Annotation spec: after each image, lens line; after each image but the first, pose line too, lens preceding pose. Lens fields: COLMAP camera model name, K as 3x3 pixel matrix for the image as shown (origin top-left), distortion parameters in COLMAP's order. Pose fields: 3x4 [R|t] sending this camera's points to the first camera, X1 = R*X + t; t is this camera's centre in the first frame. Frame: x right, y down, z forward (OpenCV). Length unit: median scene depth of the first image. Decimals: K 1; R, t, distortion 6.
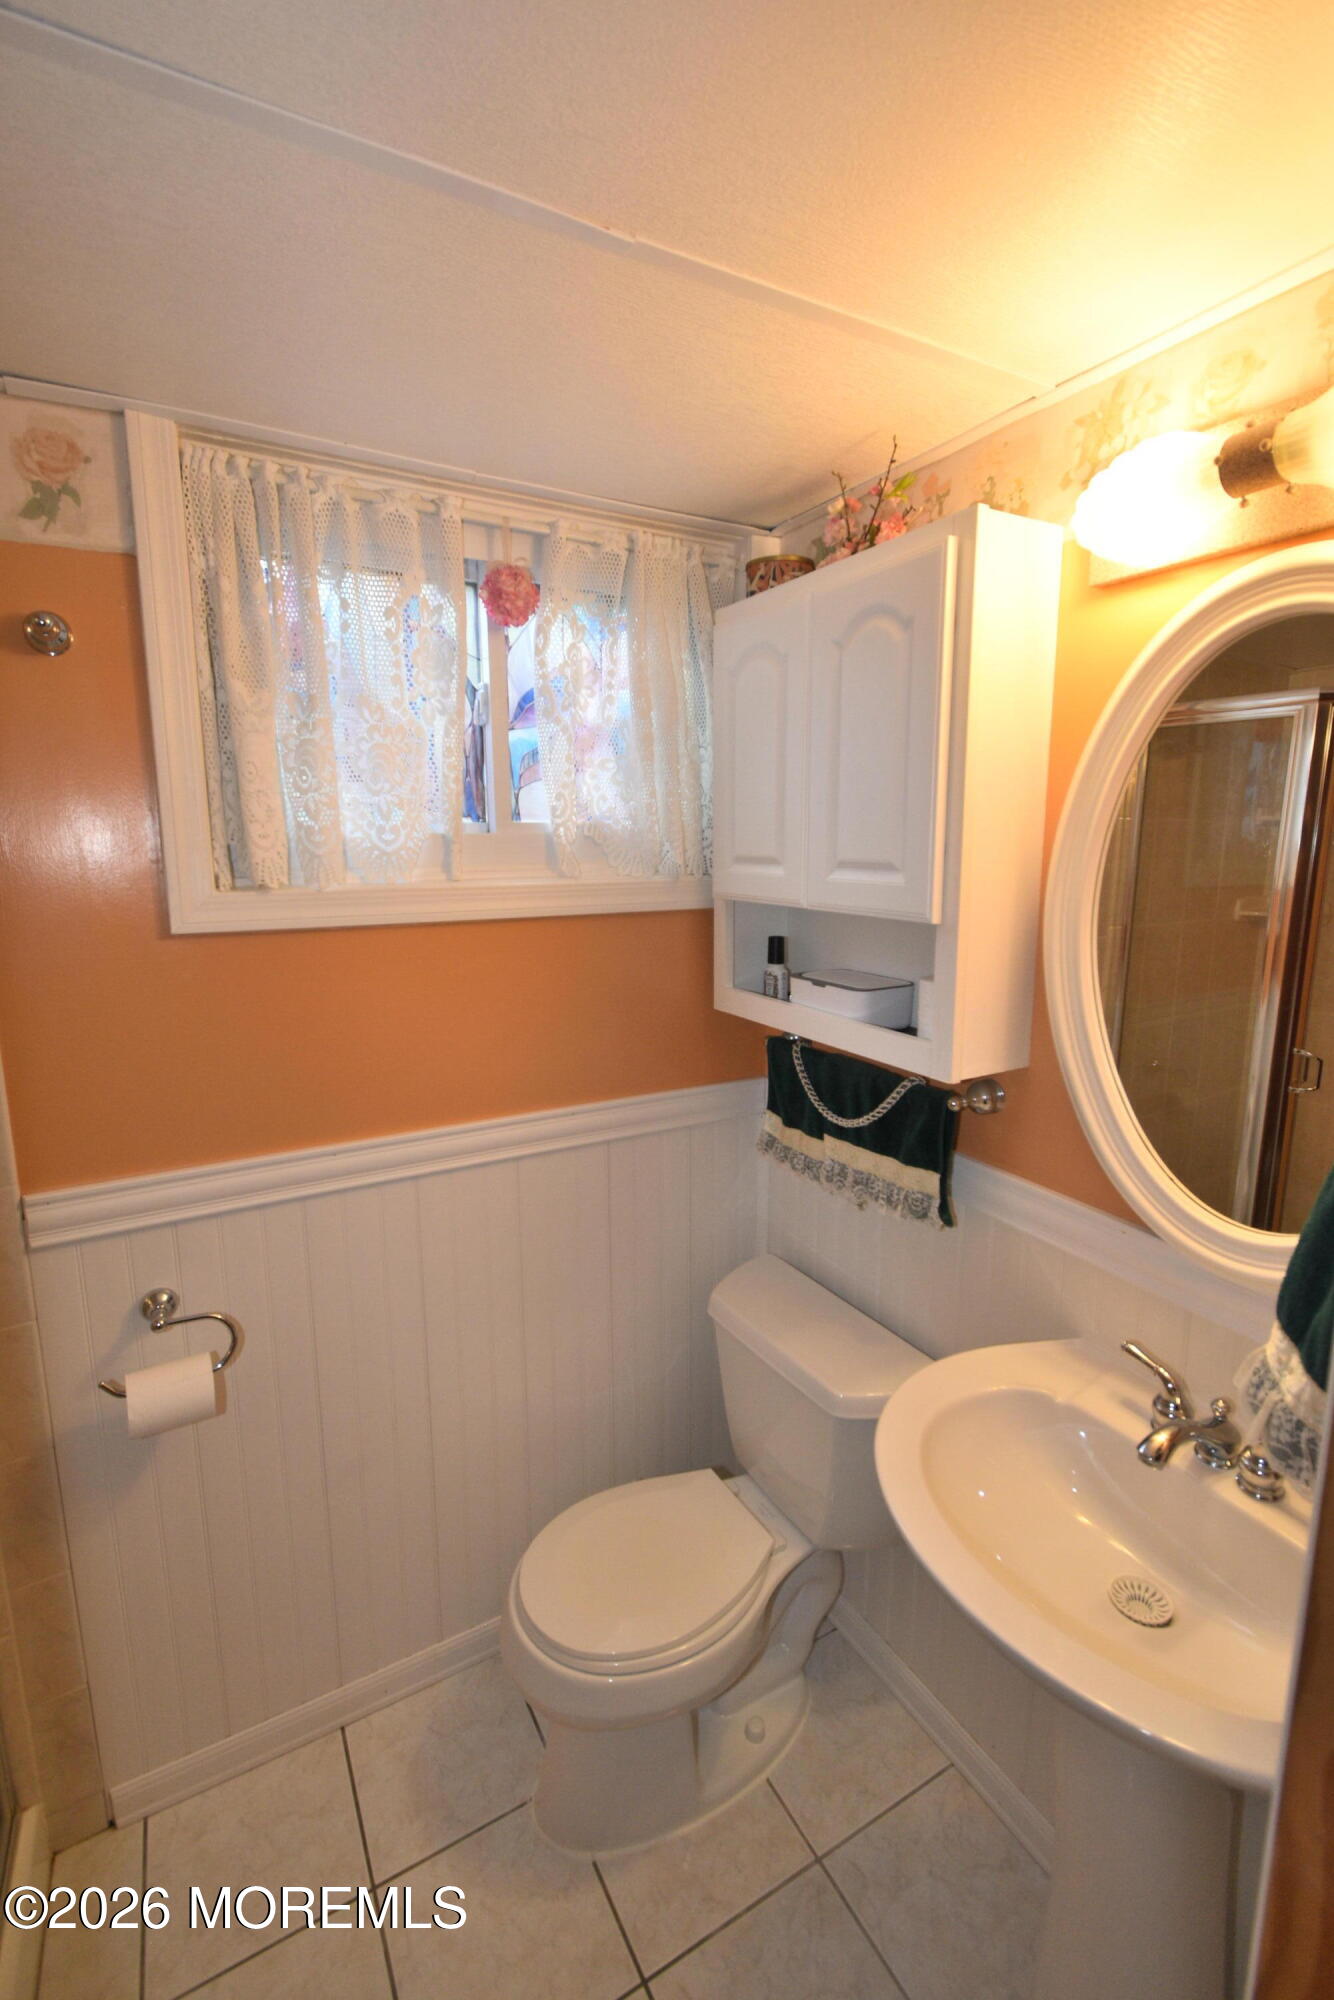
lens RADIAL K [[884.7, 0, 673.7], [0, 884.7, 988.8], [0, 0, 1]] dist [0.001708, -0.000548]
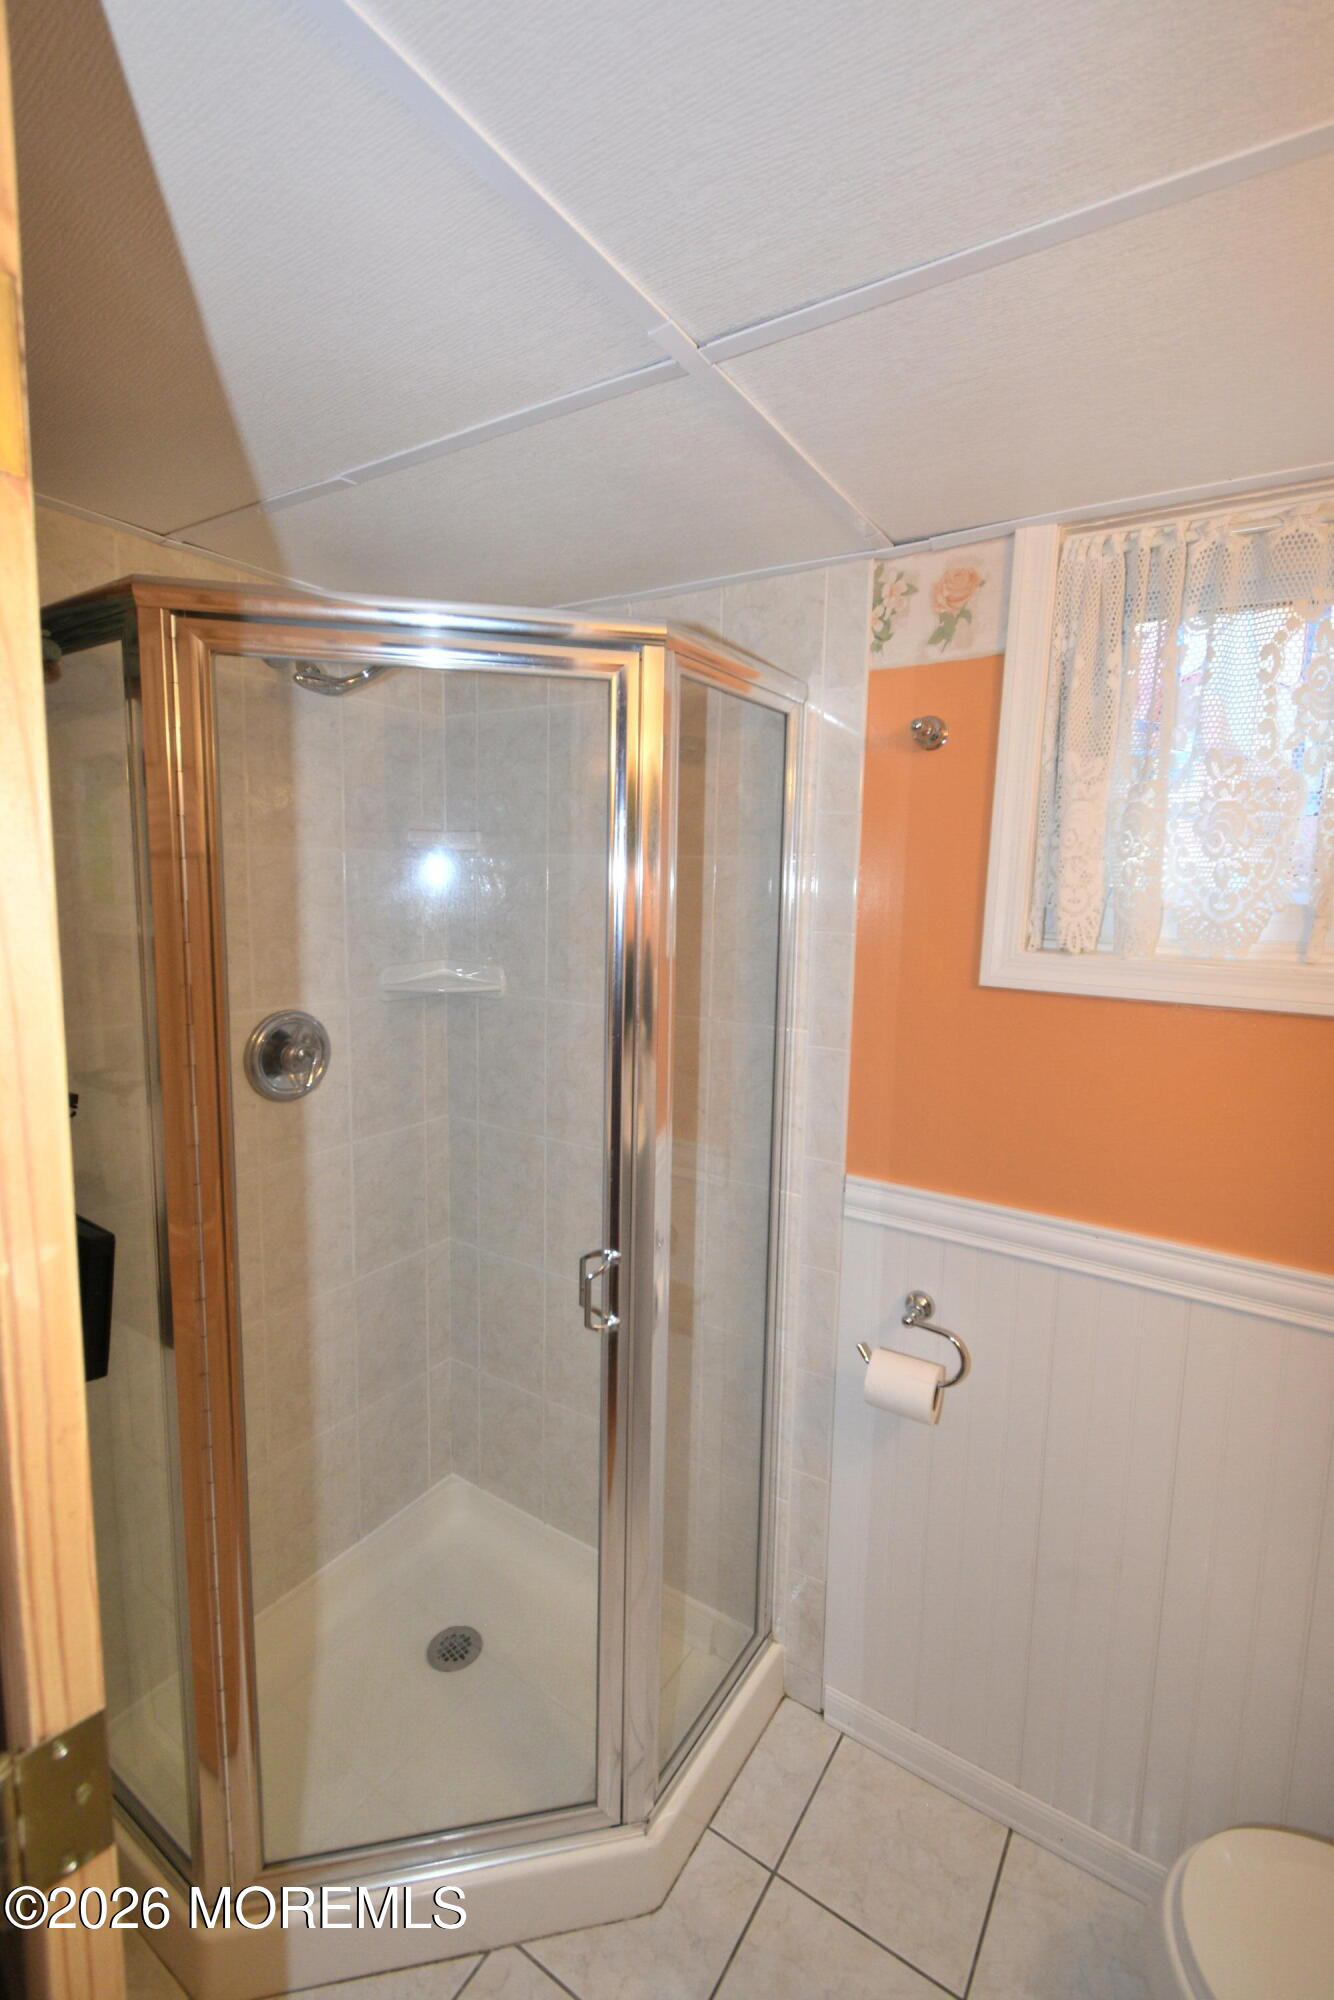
lens RADIAL K [[886.9, 0, 667.0], [0, 886.9, 1000.0], [0, 0, 1]] dist [0.005203, -0.004307]
pose [[0.455440, 0.125215, -0.881417, 0.233665], [-0.181566, 0.982315, 0.045731, -0.023053], [0.871555, 0.139208, 0.470121, 0.132321]]
